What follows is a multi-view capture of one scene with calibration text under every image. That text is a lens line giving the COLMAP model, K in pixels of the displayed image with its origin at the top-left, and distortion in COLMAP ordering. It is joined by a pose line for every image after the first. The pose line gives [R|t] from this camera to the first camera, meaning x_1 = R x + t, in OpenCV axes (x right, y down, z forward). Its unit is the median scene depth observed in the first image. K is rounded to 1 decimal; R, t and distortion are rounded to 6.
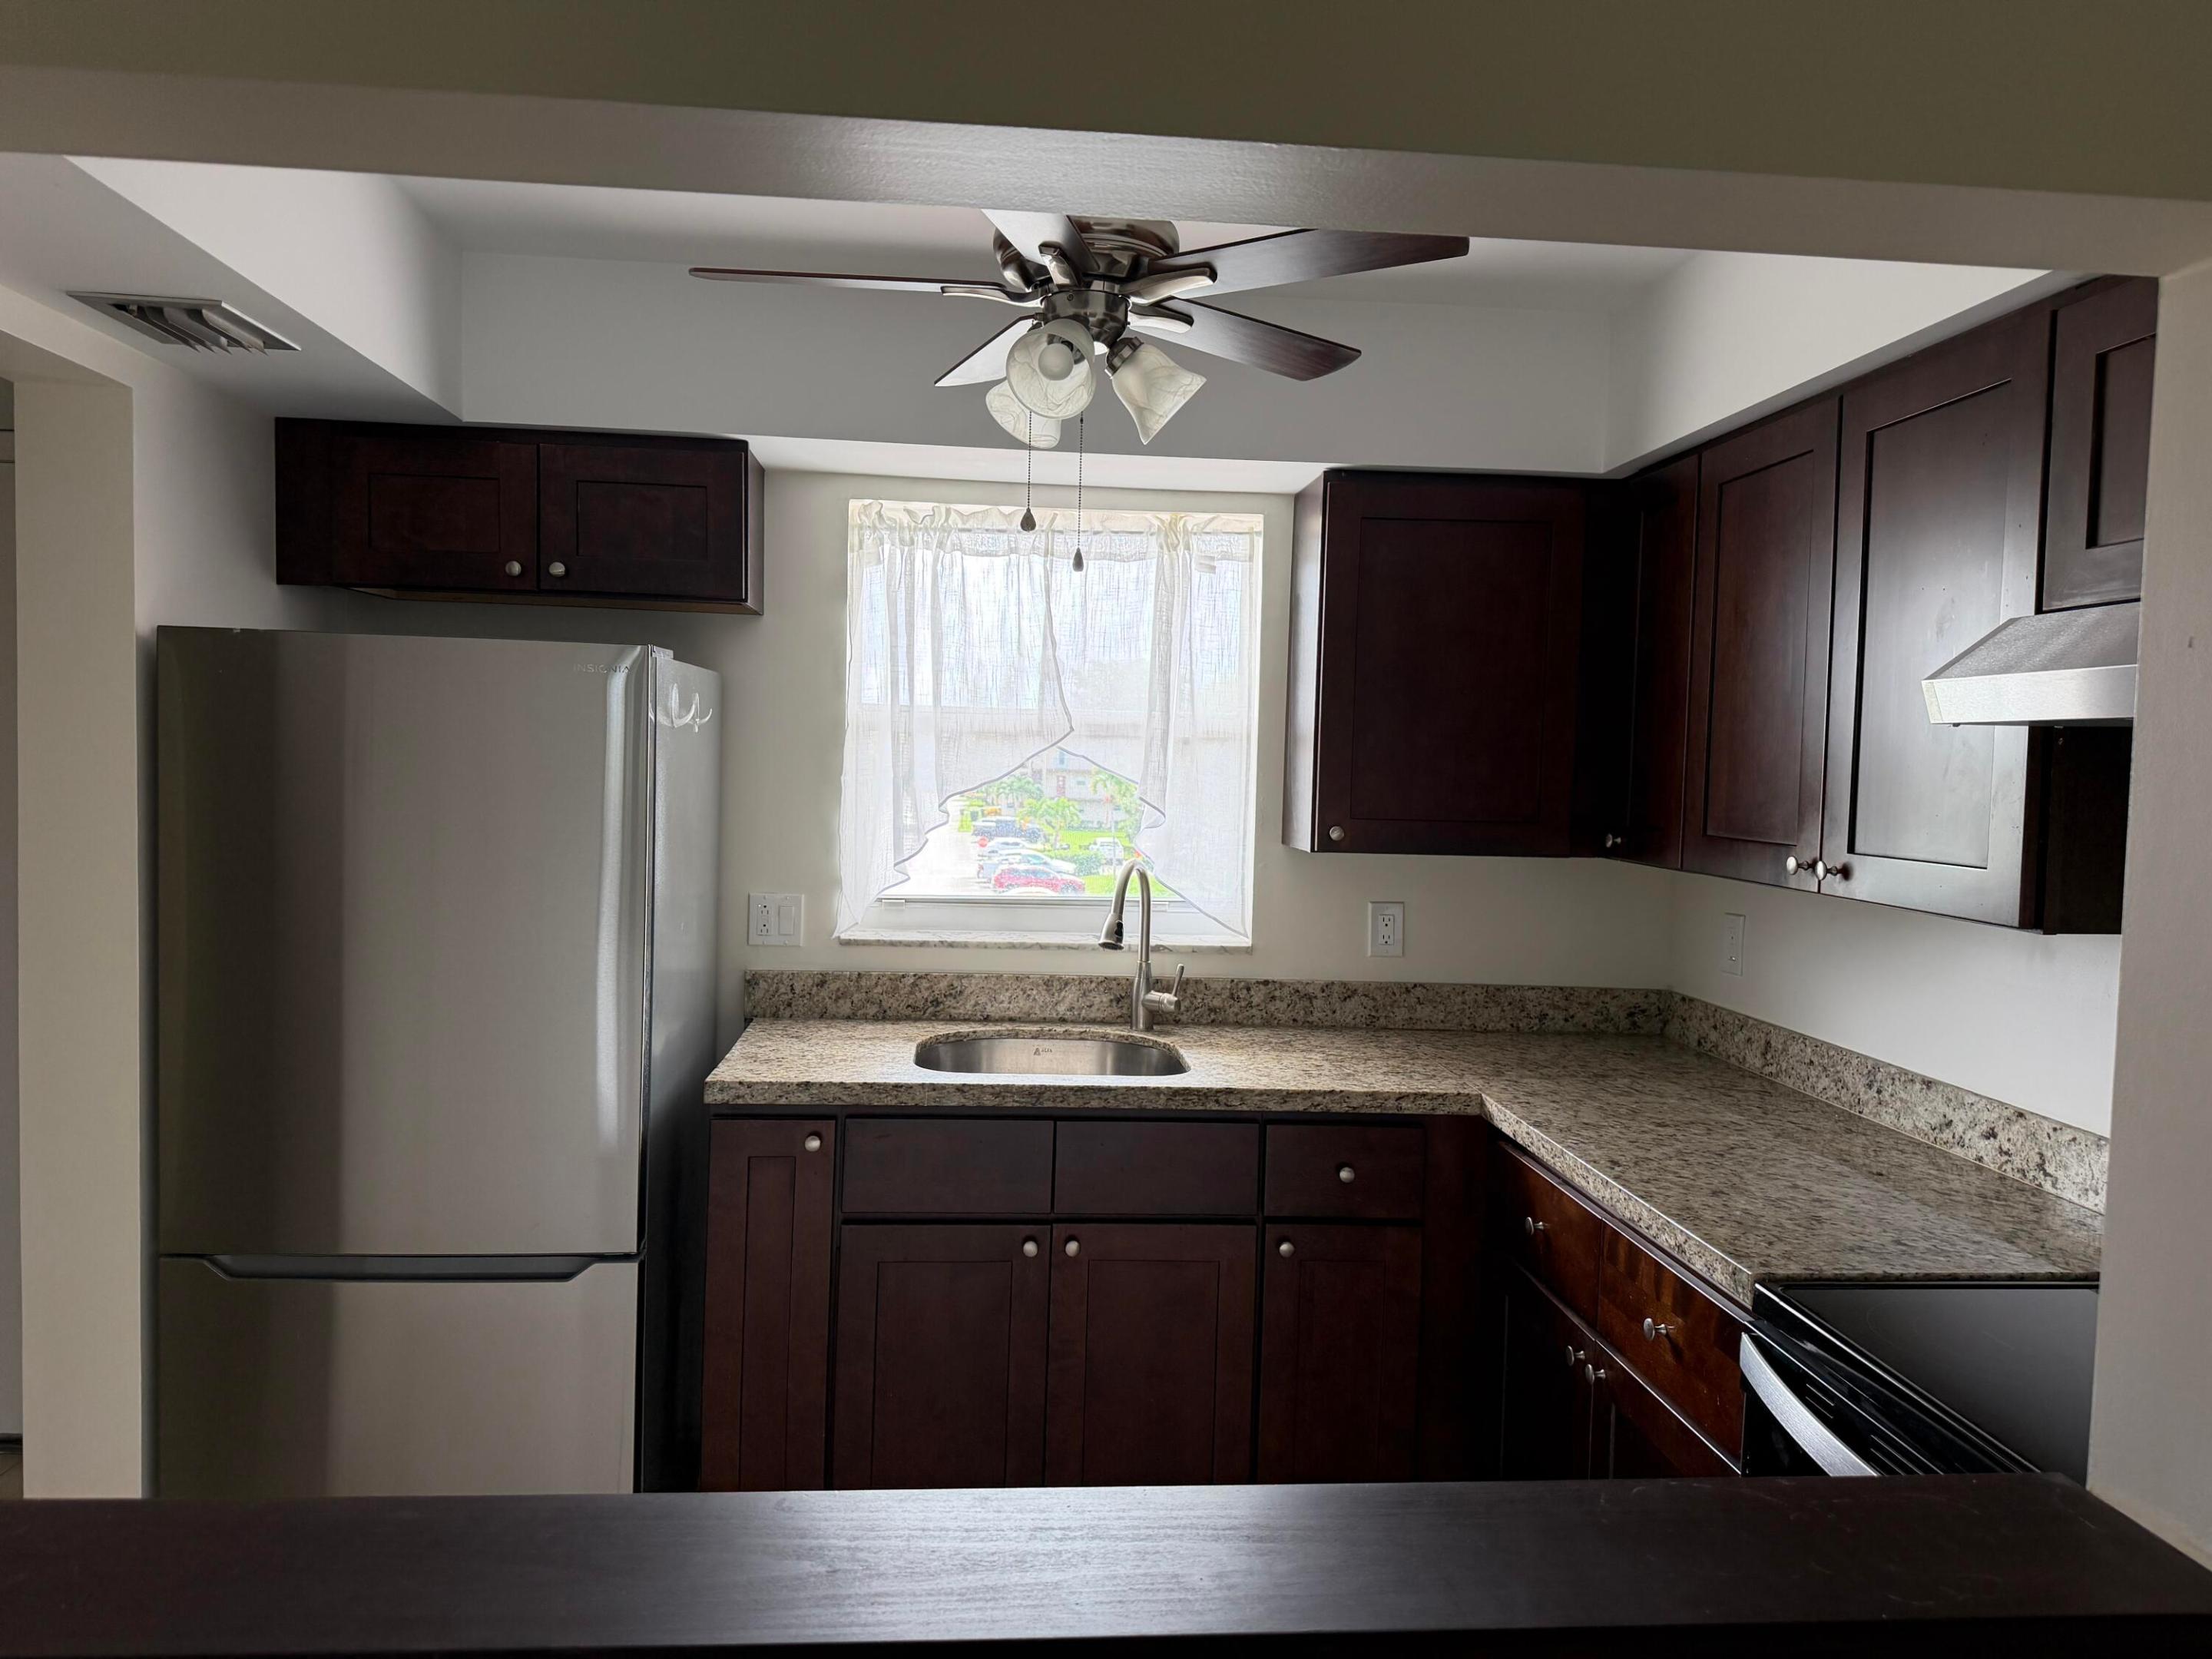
lens RADIAL K [[1549.8, 0, 1110.8], [0, 1549.8, 824.7], [0, 0, 1]] dist [0.012128, -0.006691]
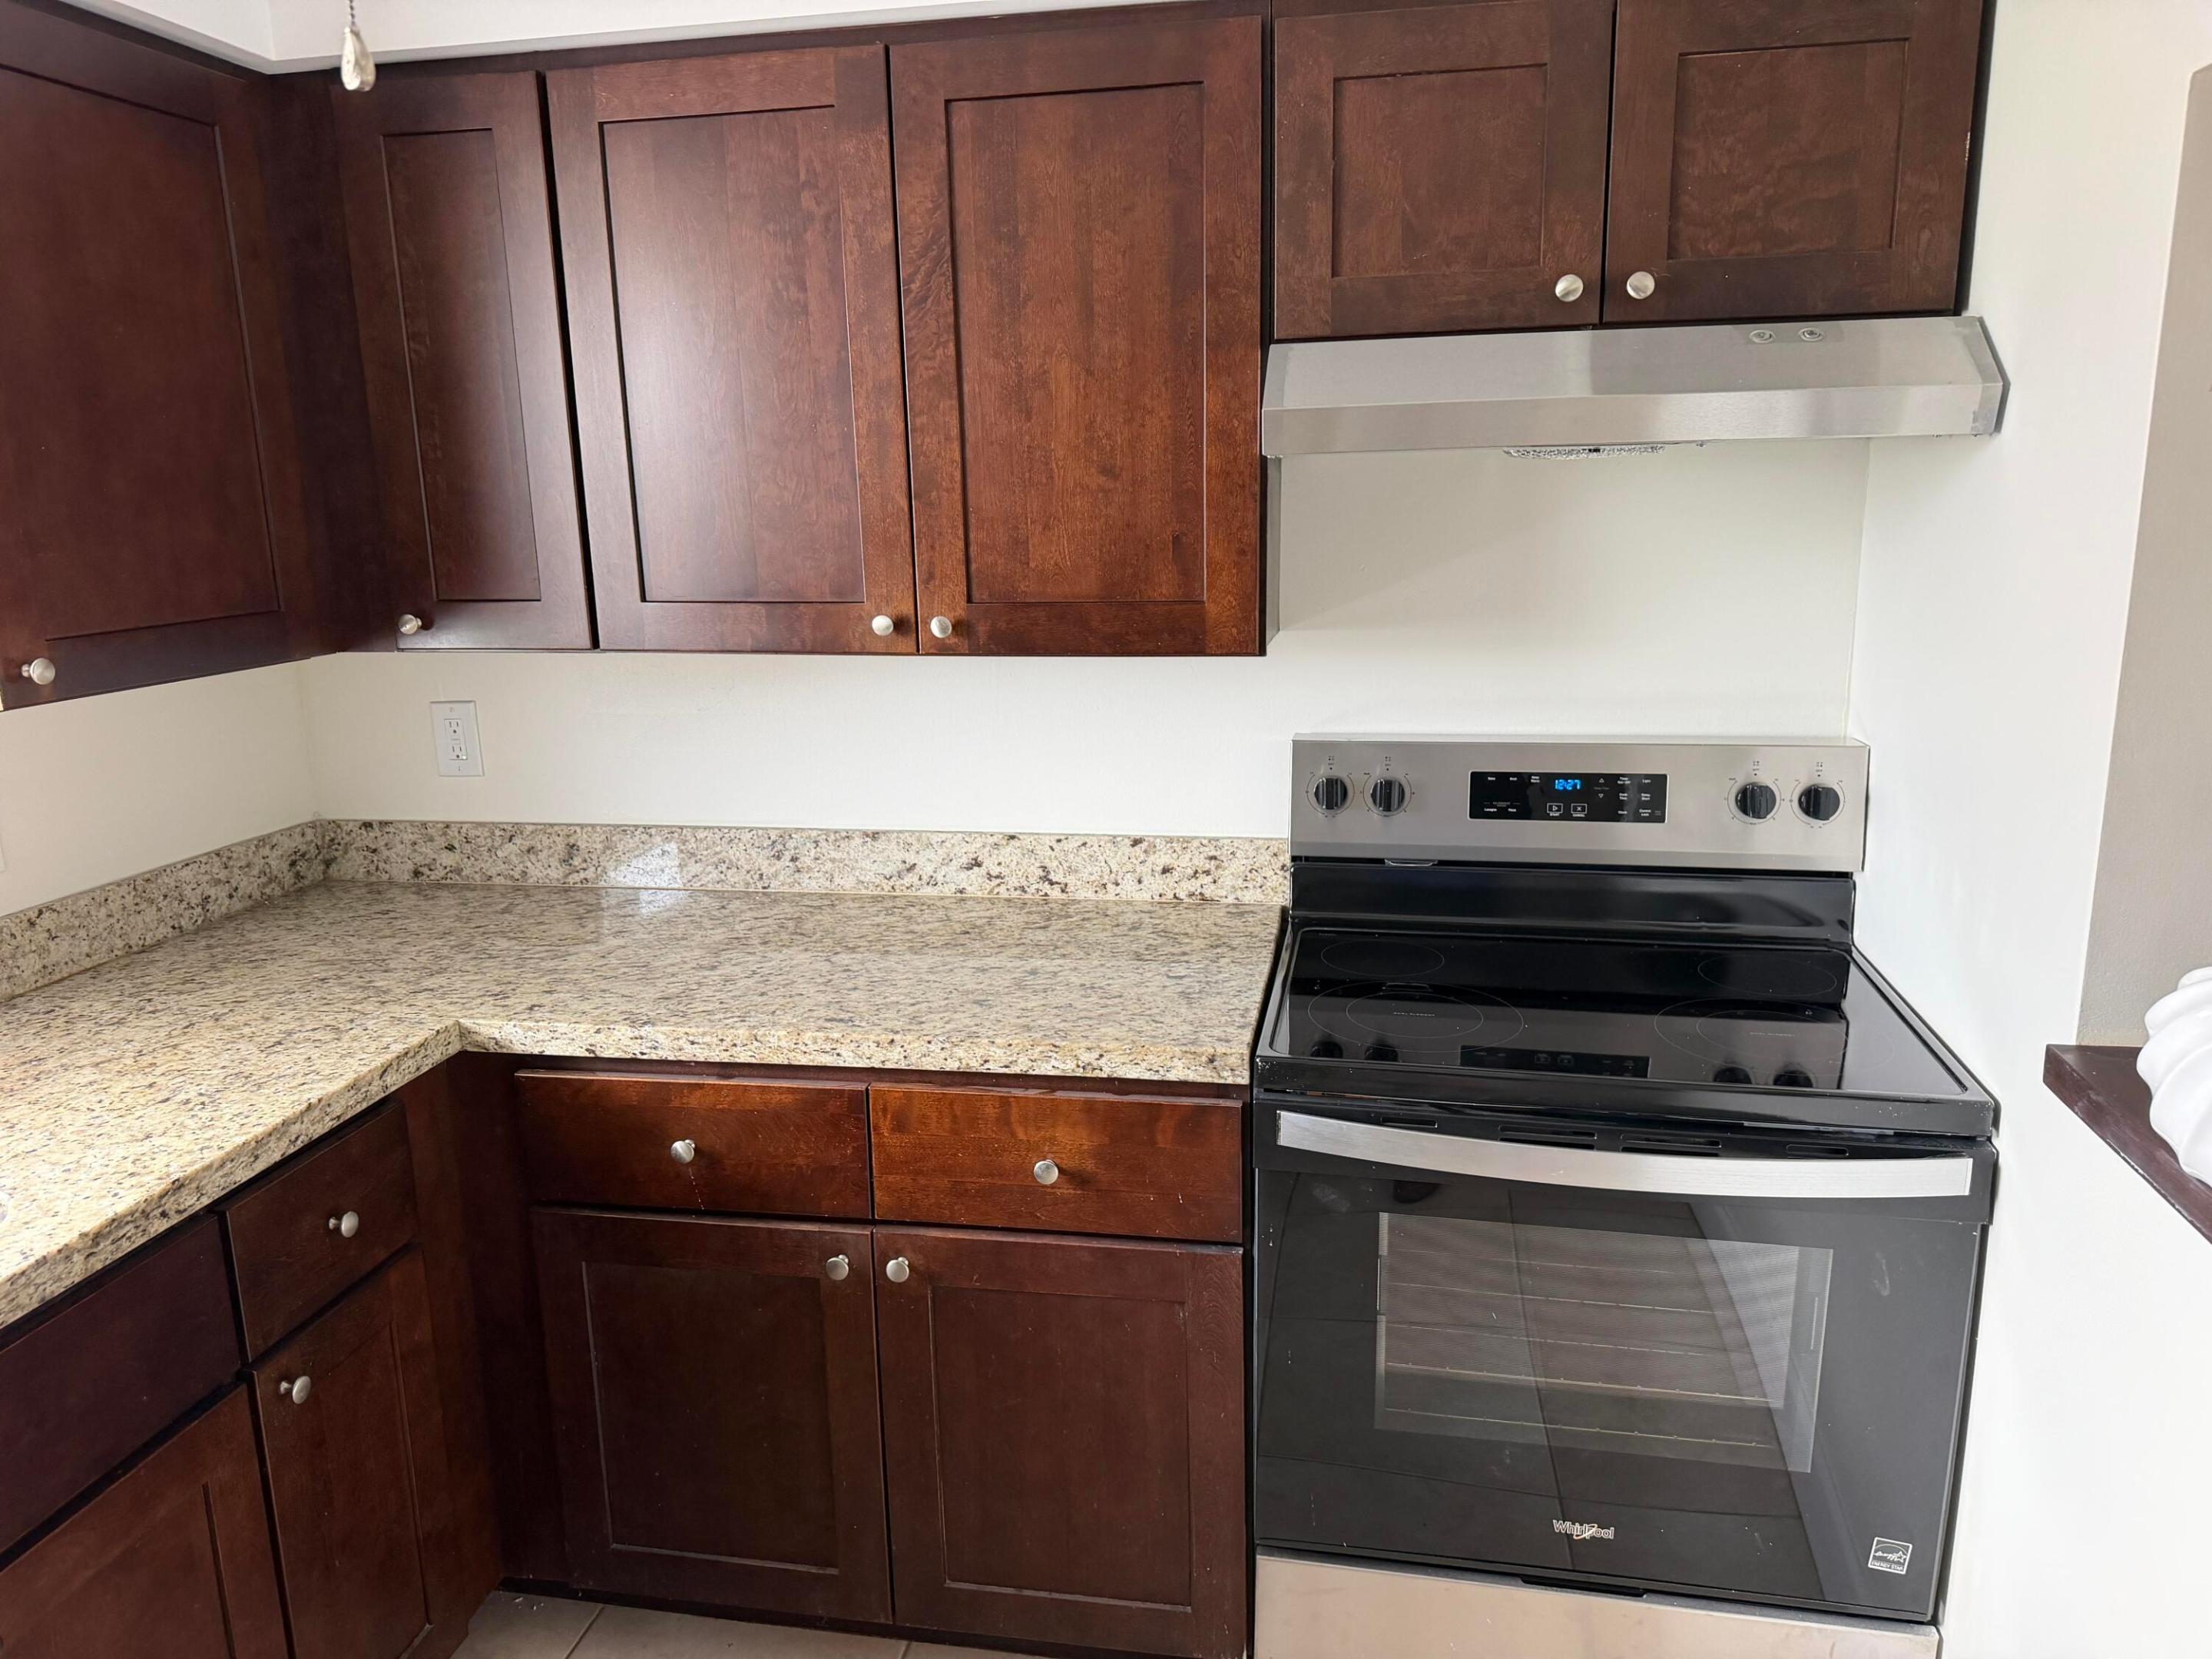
lens RADIAL K [[1549.8, 0, 1115.5], [0, 1549.8, 838.5], [0, 0, 1]] dist [0.012128, -0.006691]
pose [[0.227266, -0.246560, 0.942103, -0.318304], [0.060470, 0.969124, 0.239044, -0.048364], [-0.971953, 0.002643, 0.235158, 0.568461]]
